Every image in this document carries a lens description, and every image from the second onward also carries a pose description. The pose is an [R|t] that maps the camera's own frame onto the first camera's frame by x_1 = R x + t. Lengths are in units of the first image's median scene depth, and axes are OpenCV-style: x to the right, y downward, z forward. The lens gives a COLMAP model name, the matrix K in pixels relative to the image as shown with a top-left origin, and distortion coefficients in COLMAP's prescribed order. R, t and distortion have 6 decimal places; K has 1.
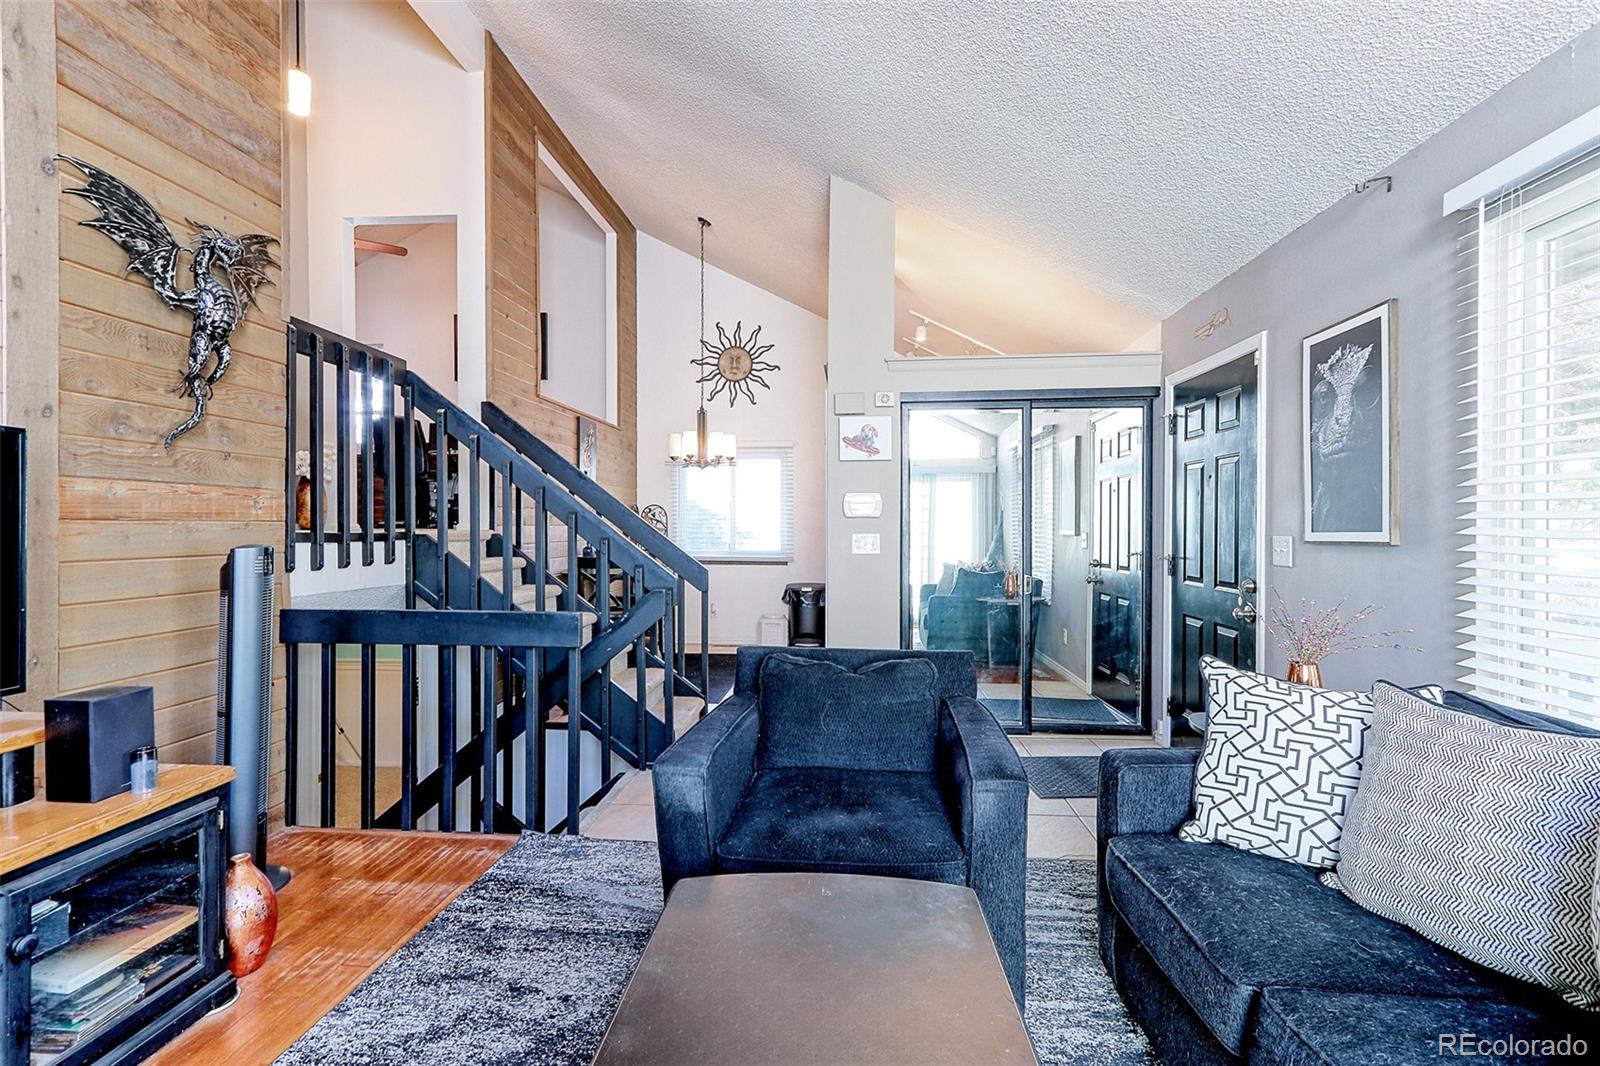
lens RADIAL K [[751.7, 0, 794.7], [0, 751.7, 529.2], [0, 0, 1]] dist [0.001355, 0.005629]
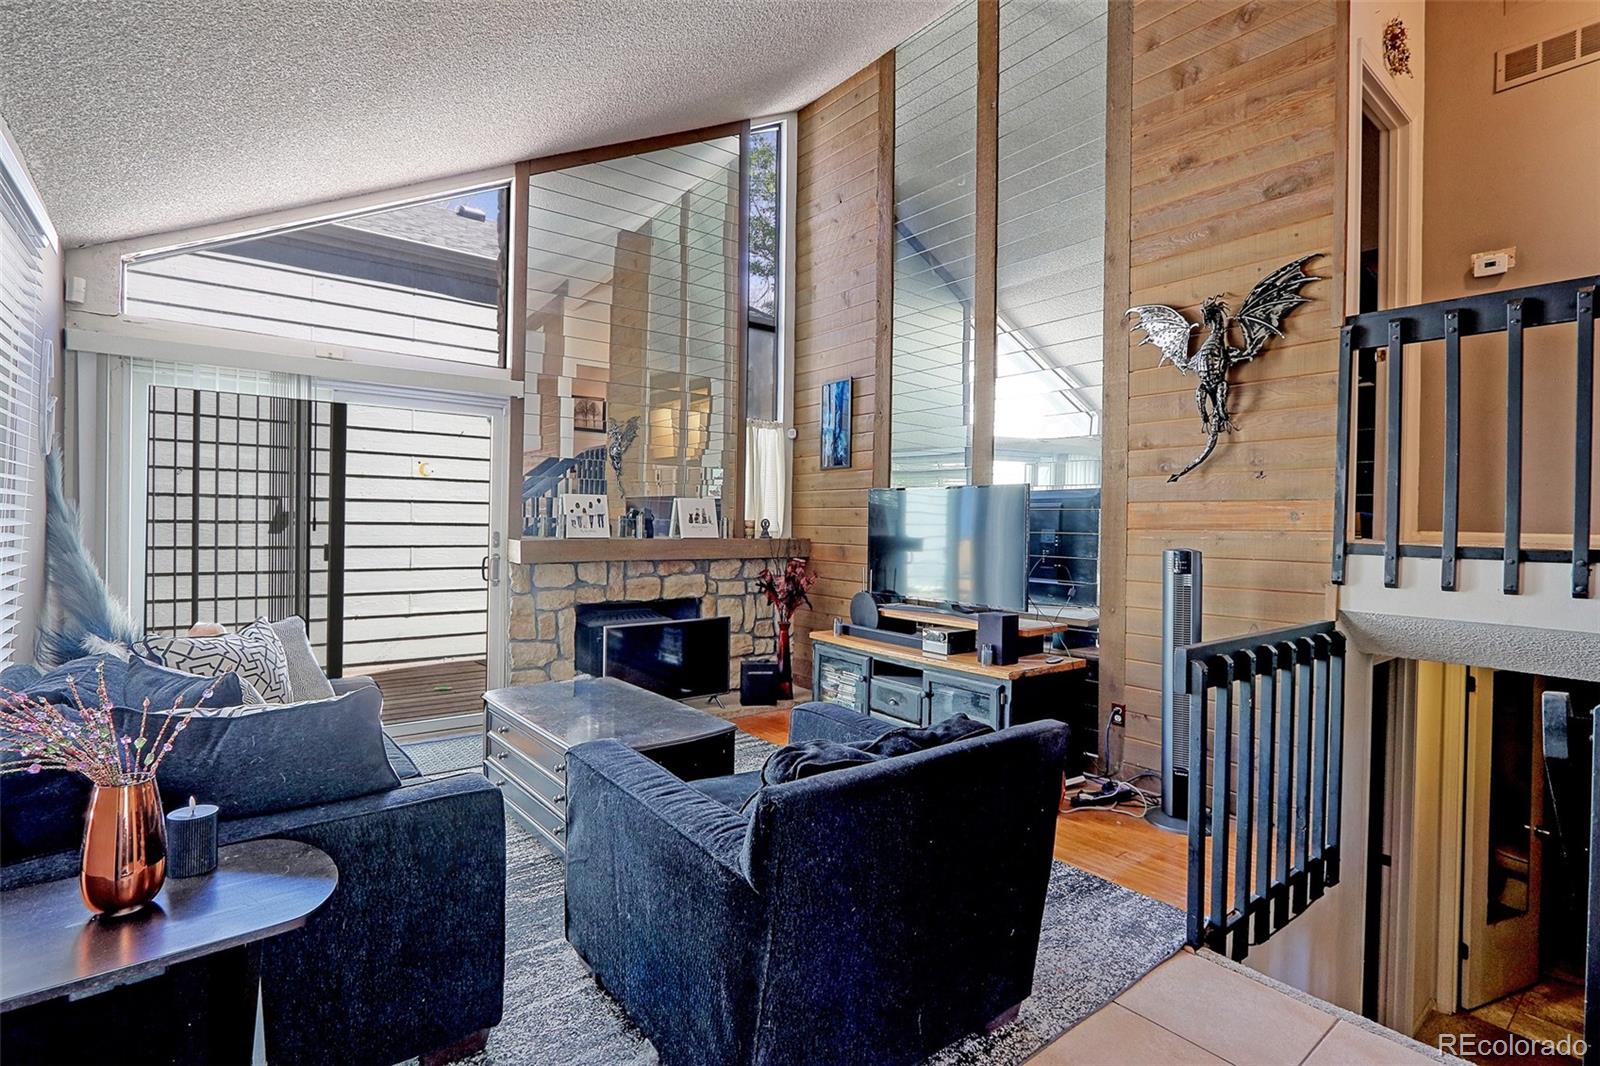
lens RADIAL K [[751.7, 0, 794.7], [0, 751.7, 529.2], [0, 0, 1]] dist [0.001355, 0.005629]
pose [[-0.729026, -0.008822, -0.684429, 0.538566], [-0.018822, 0.999797, 0.007161, -0.007983], [0.684227, 0.018103, -0.729045, 1.317234]]
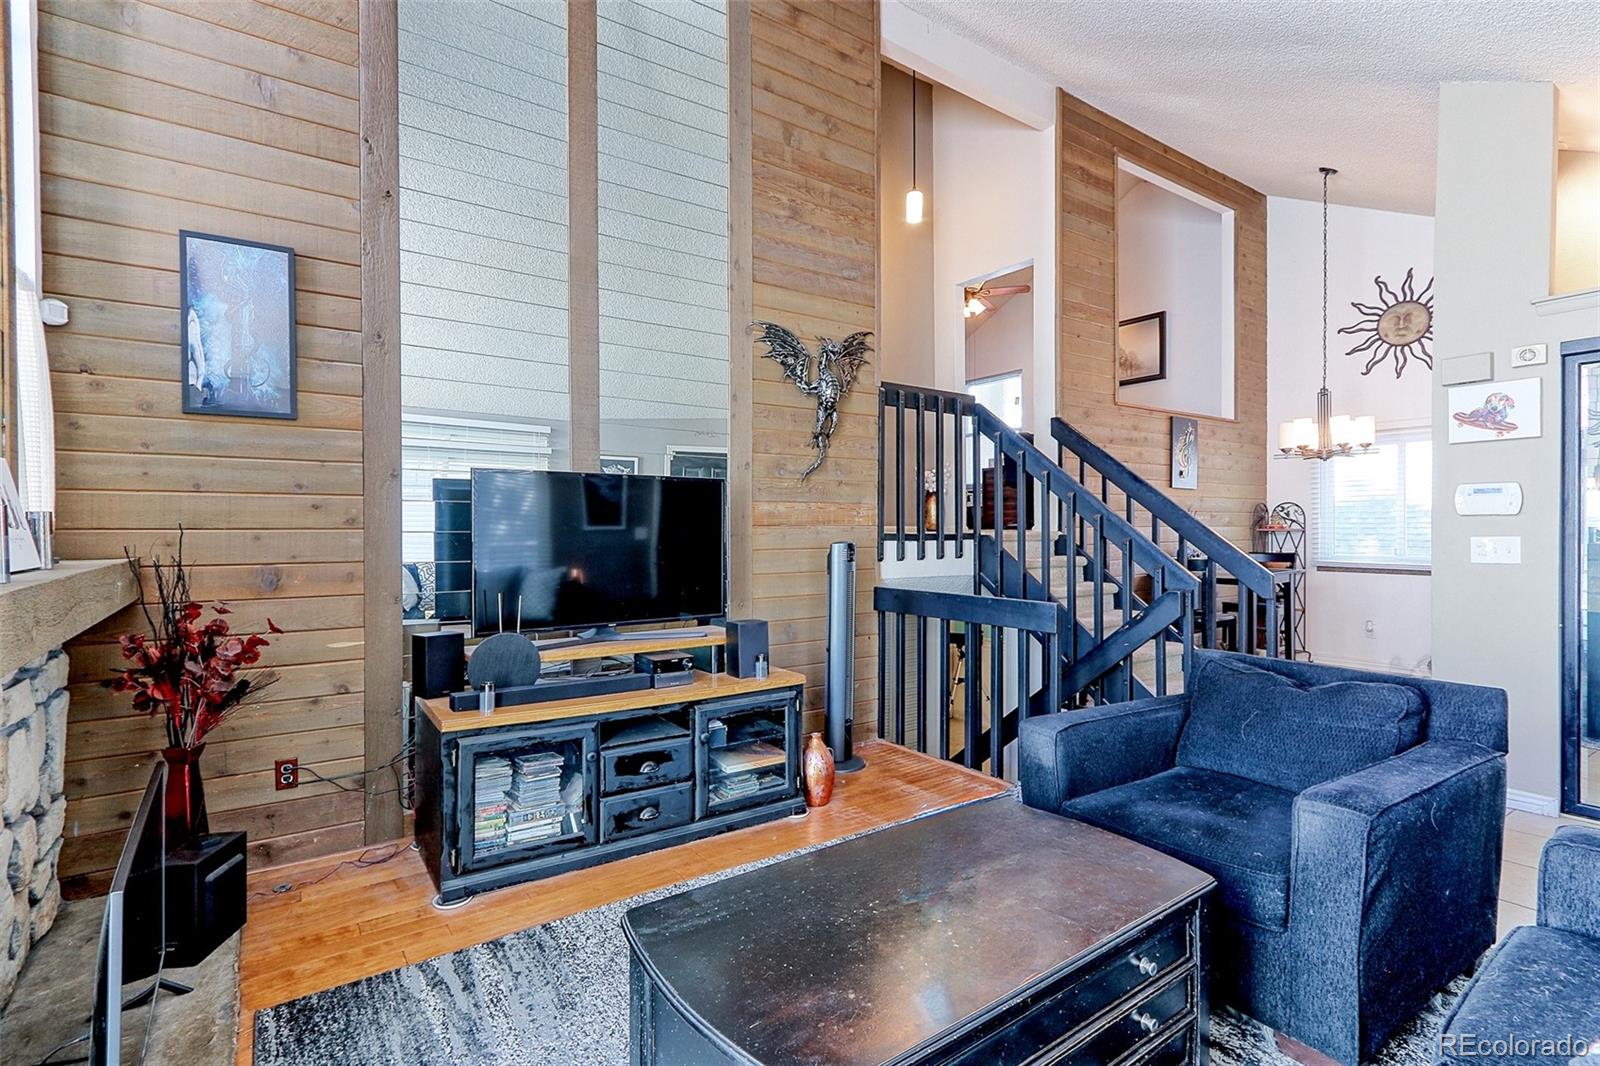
lens RADIAL K [[771.5, 0, 792.3], [0, 771.5, 529.1], [0, 0, 1]] dist [-0.001369, 0.006443]
pose [[0.642255, -0.001312, -0.766490, 0.370623], [0.001101, 0.999999, -0.000789, -0.002972], [0.766490, -0.000337, 0.642256, -0.073779]]
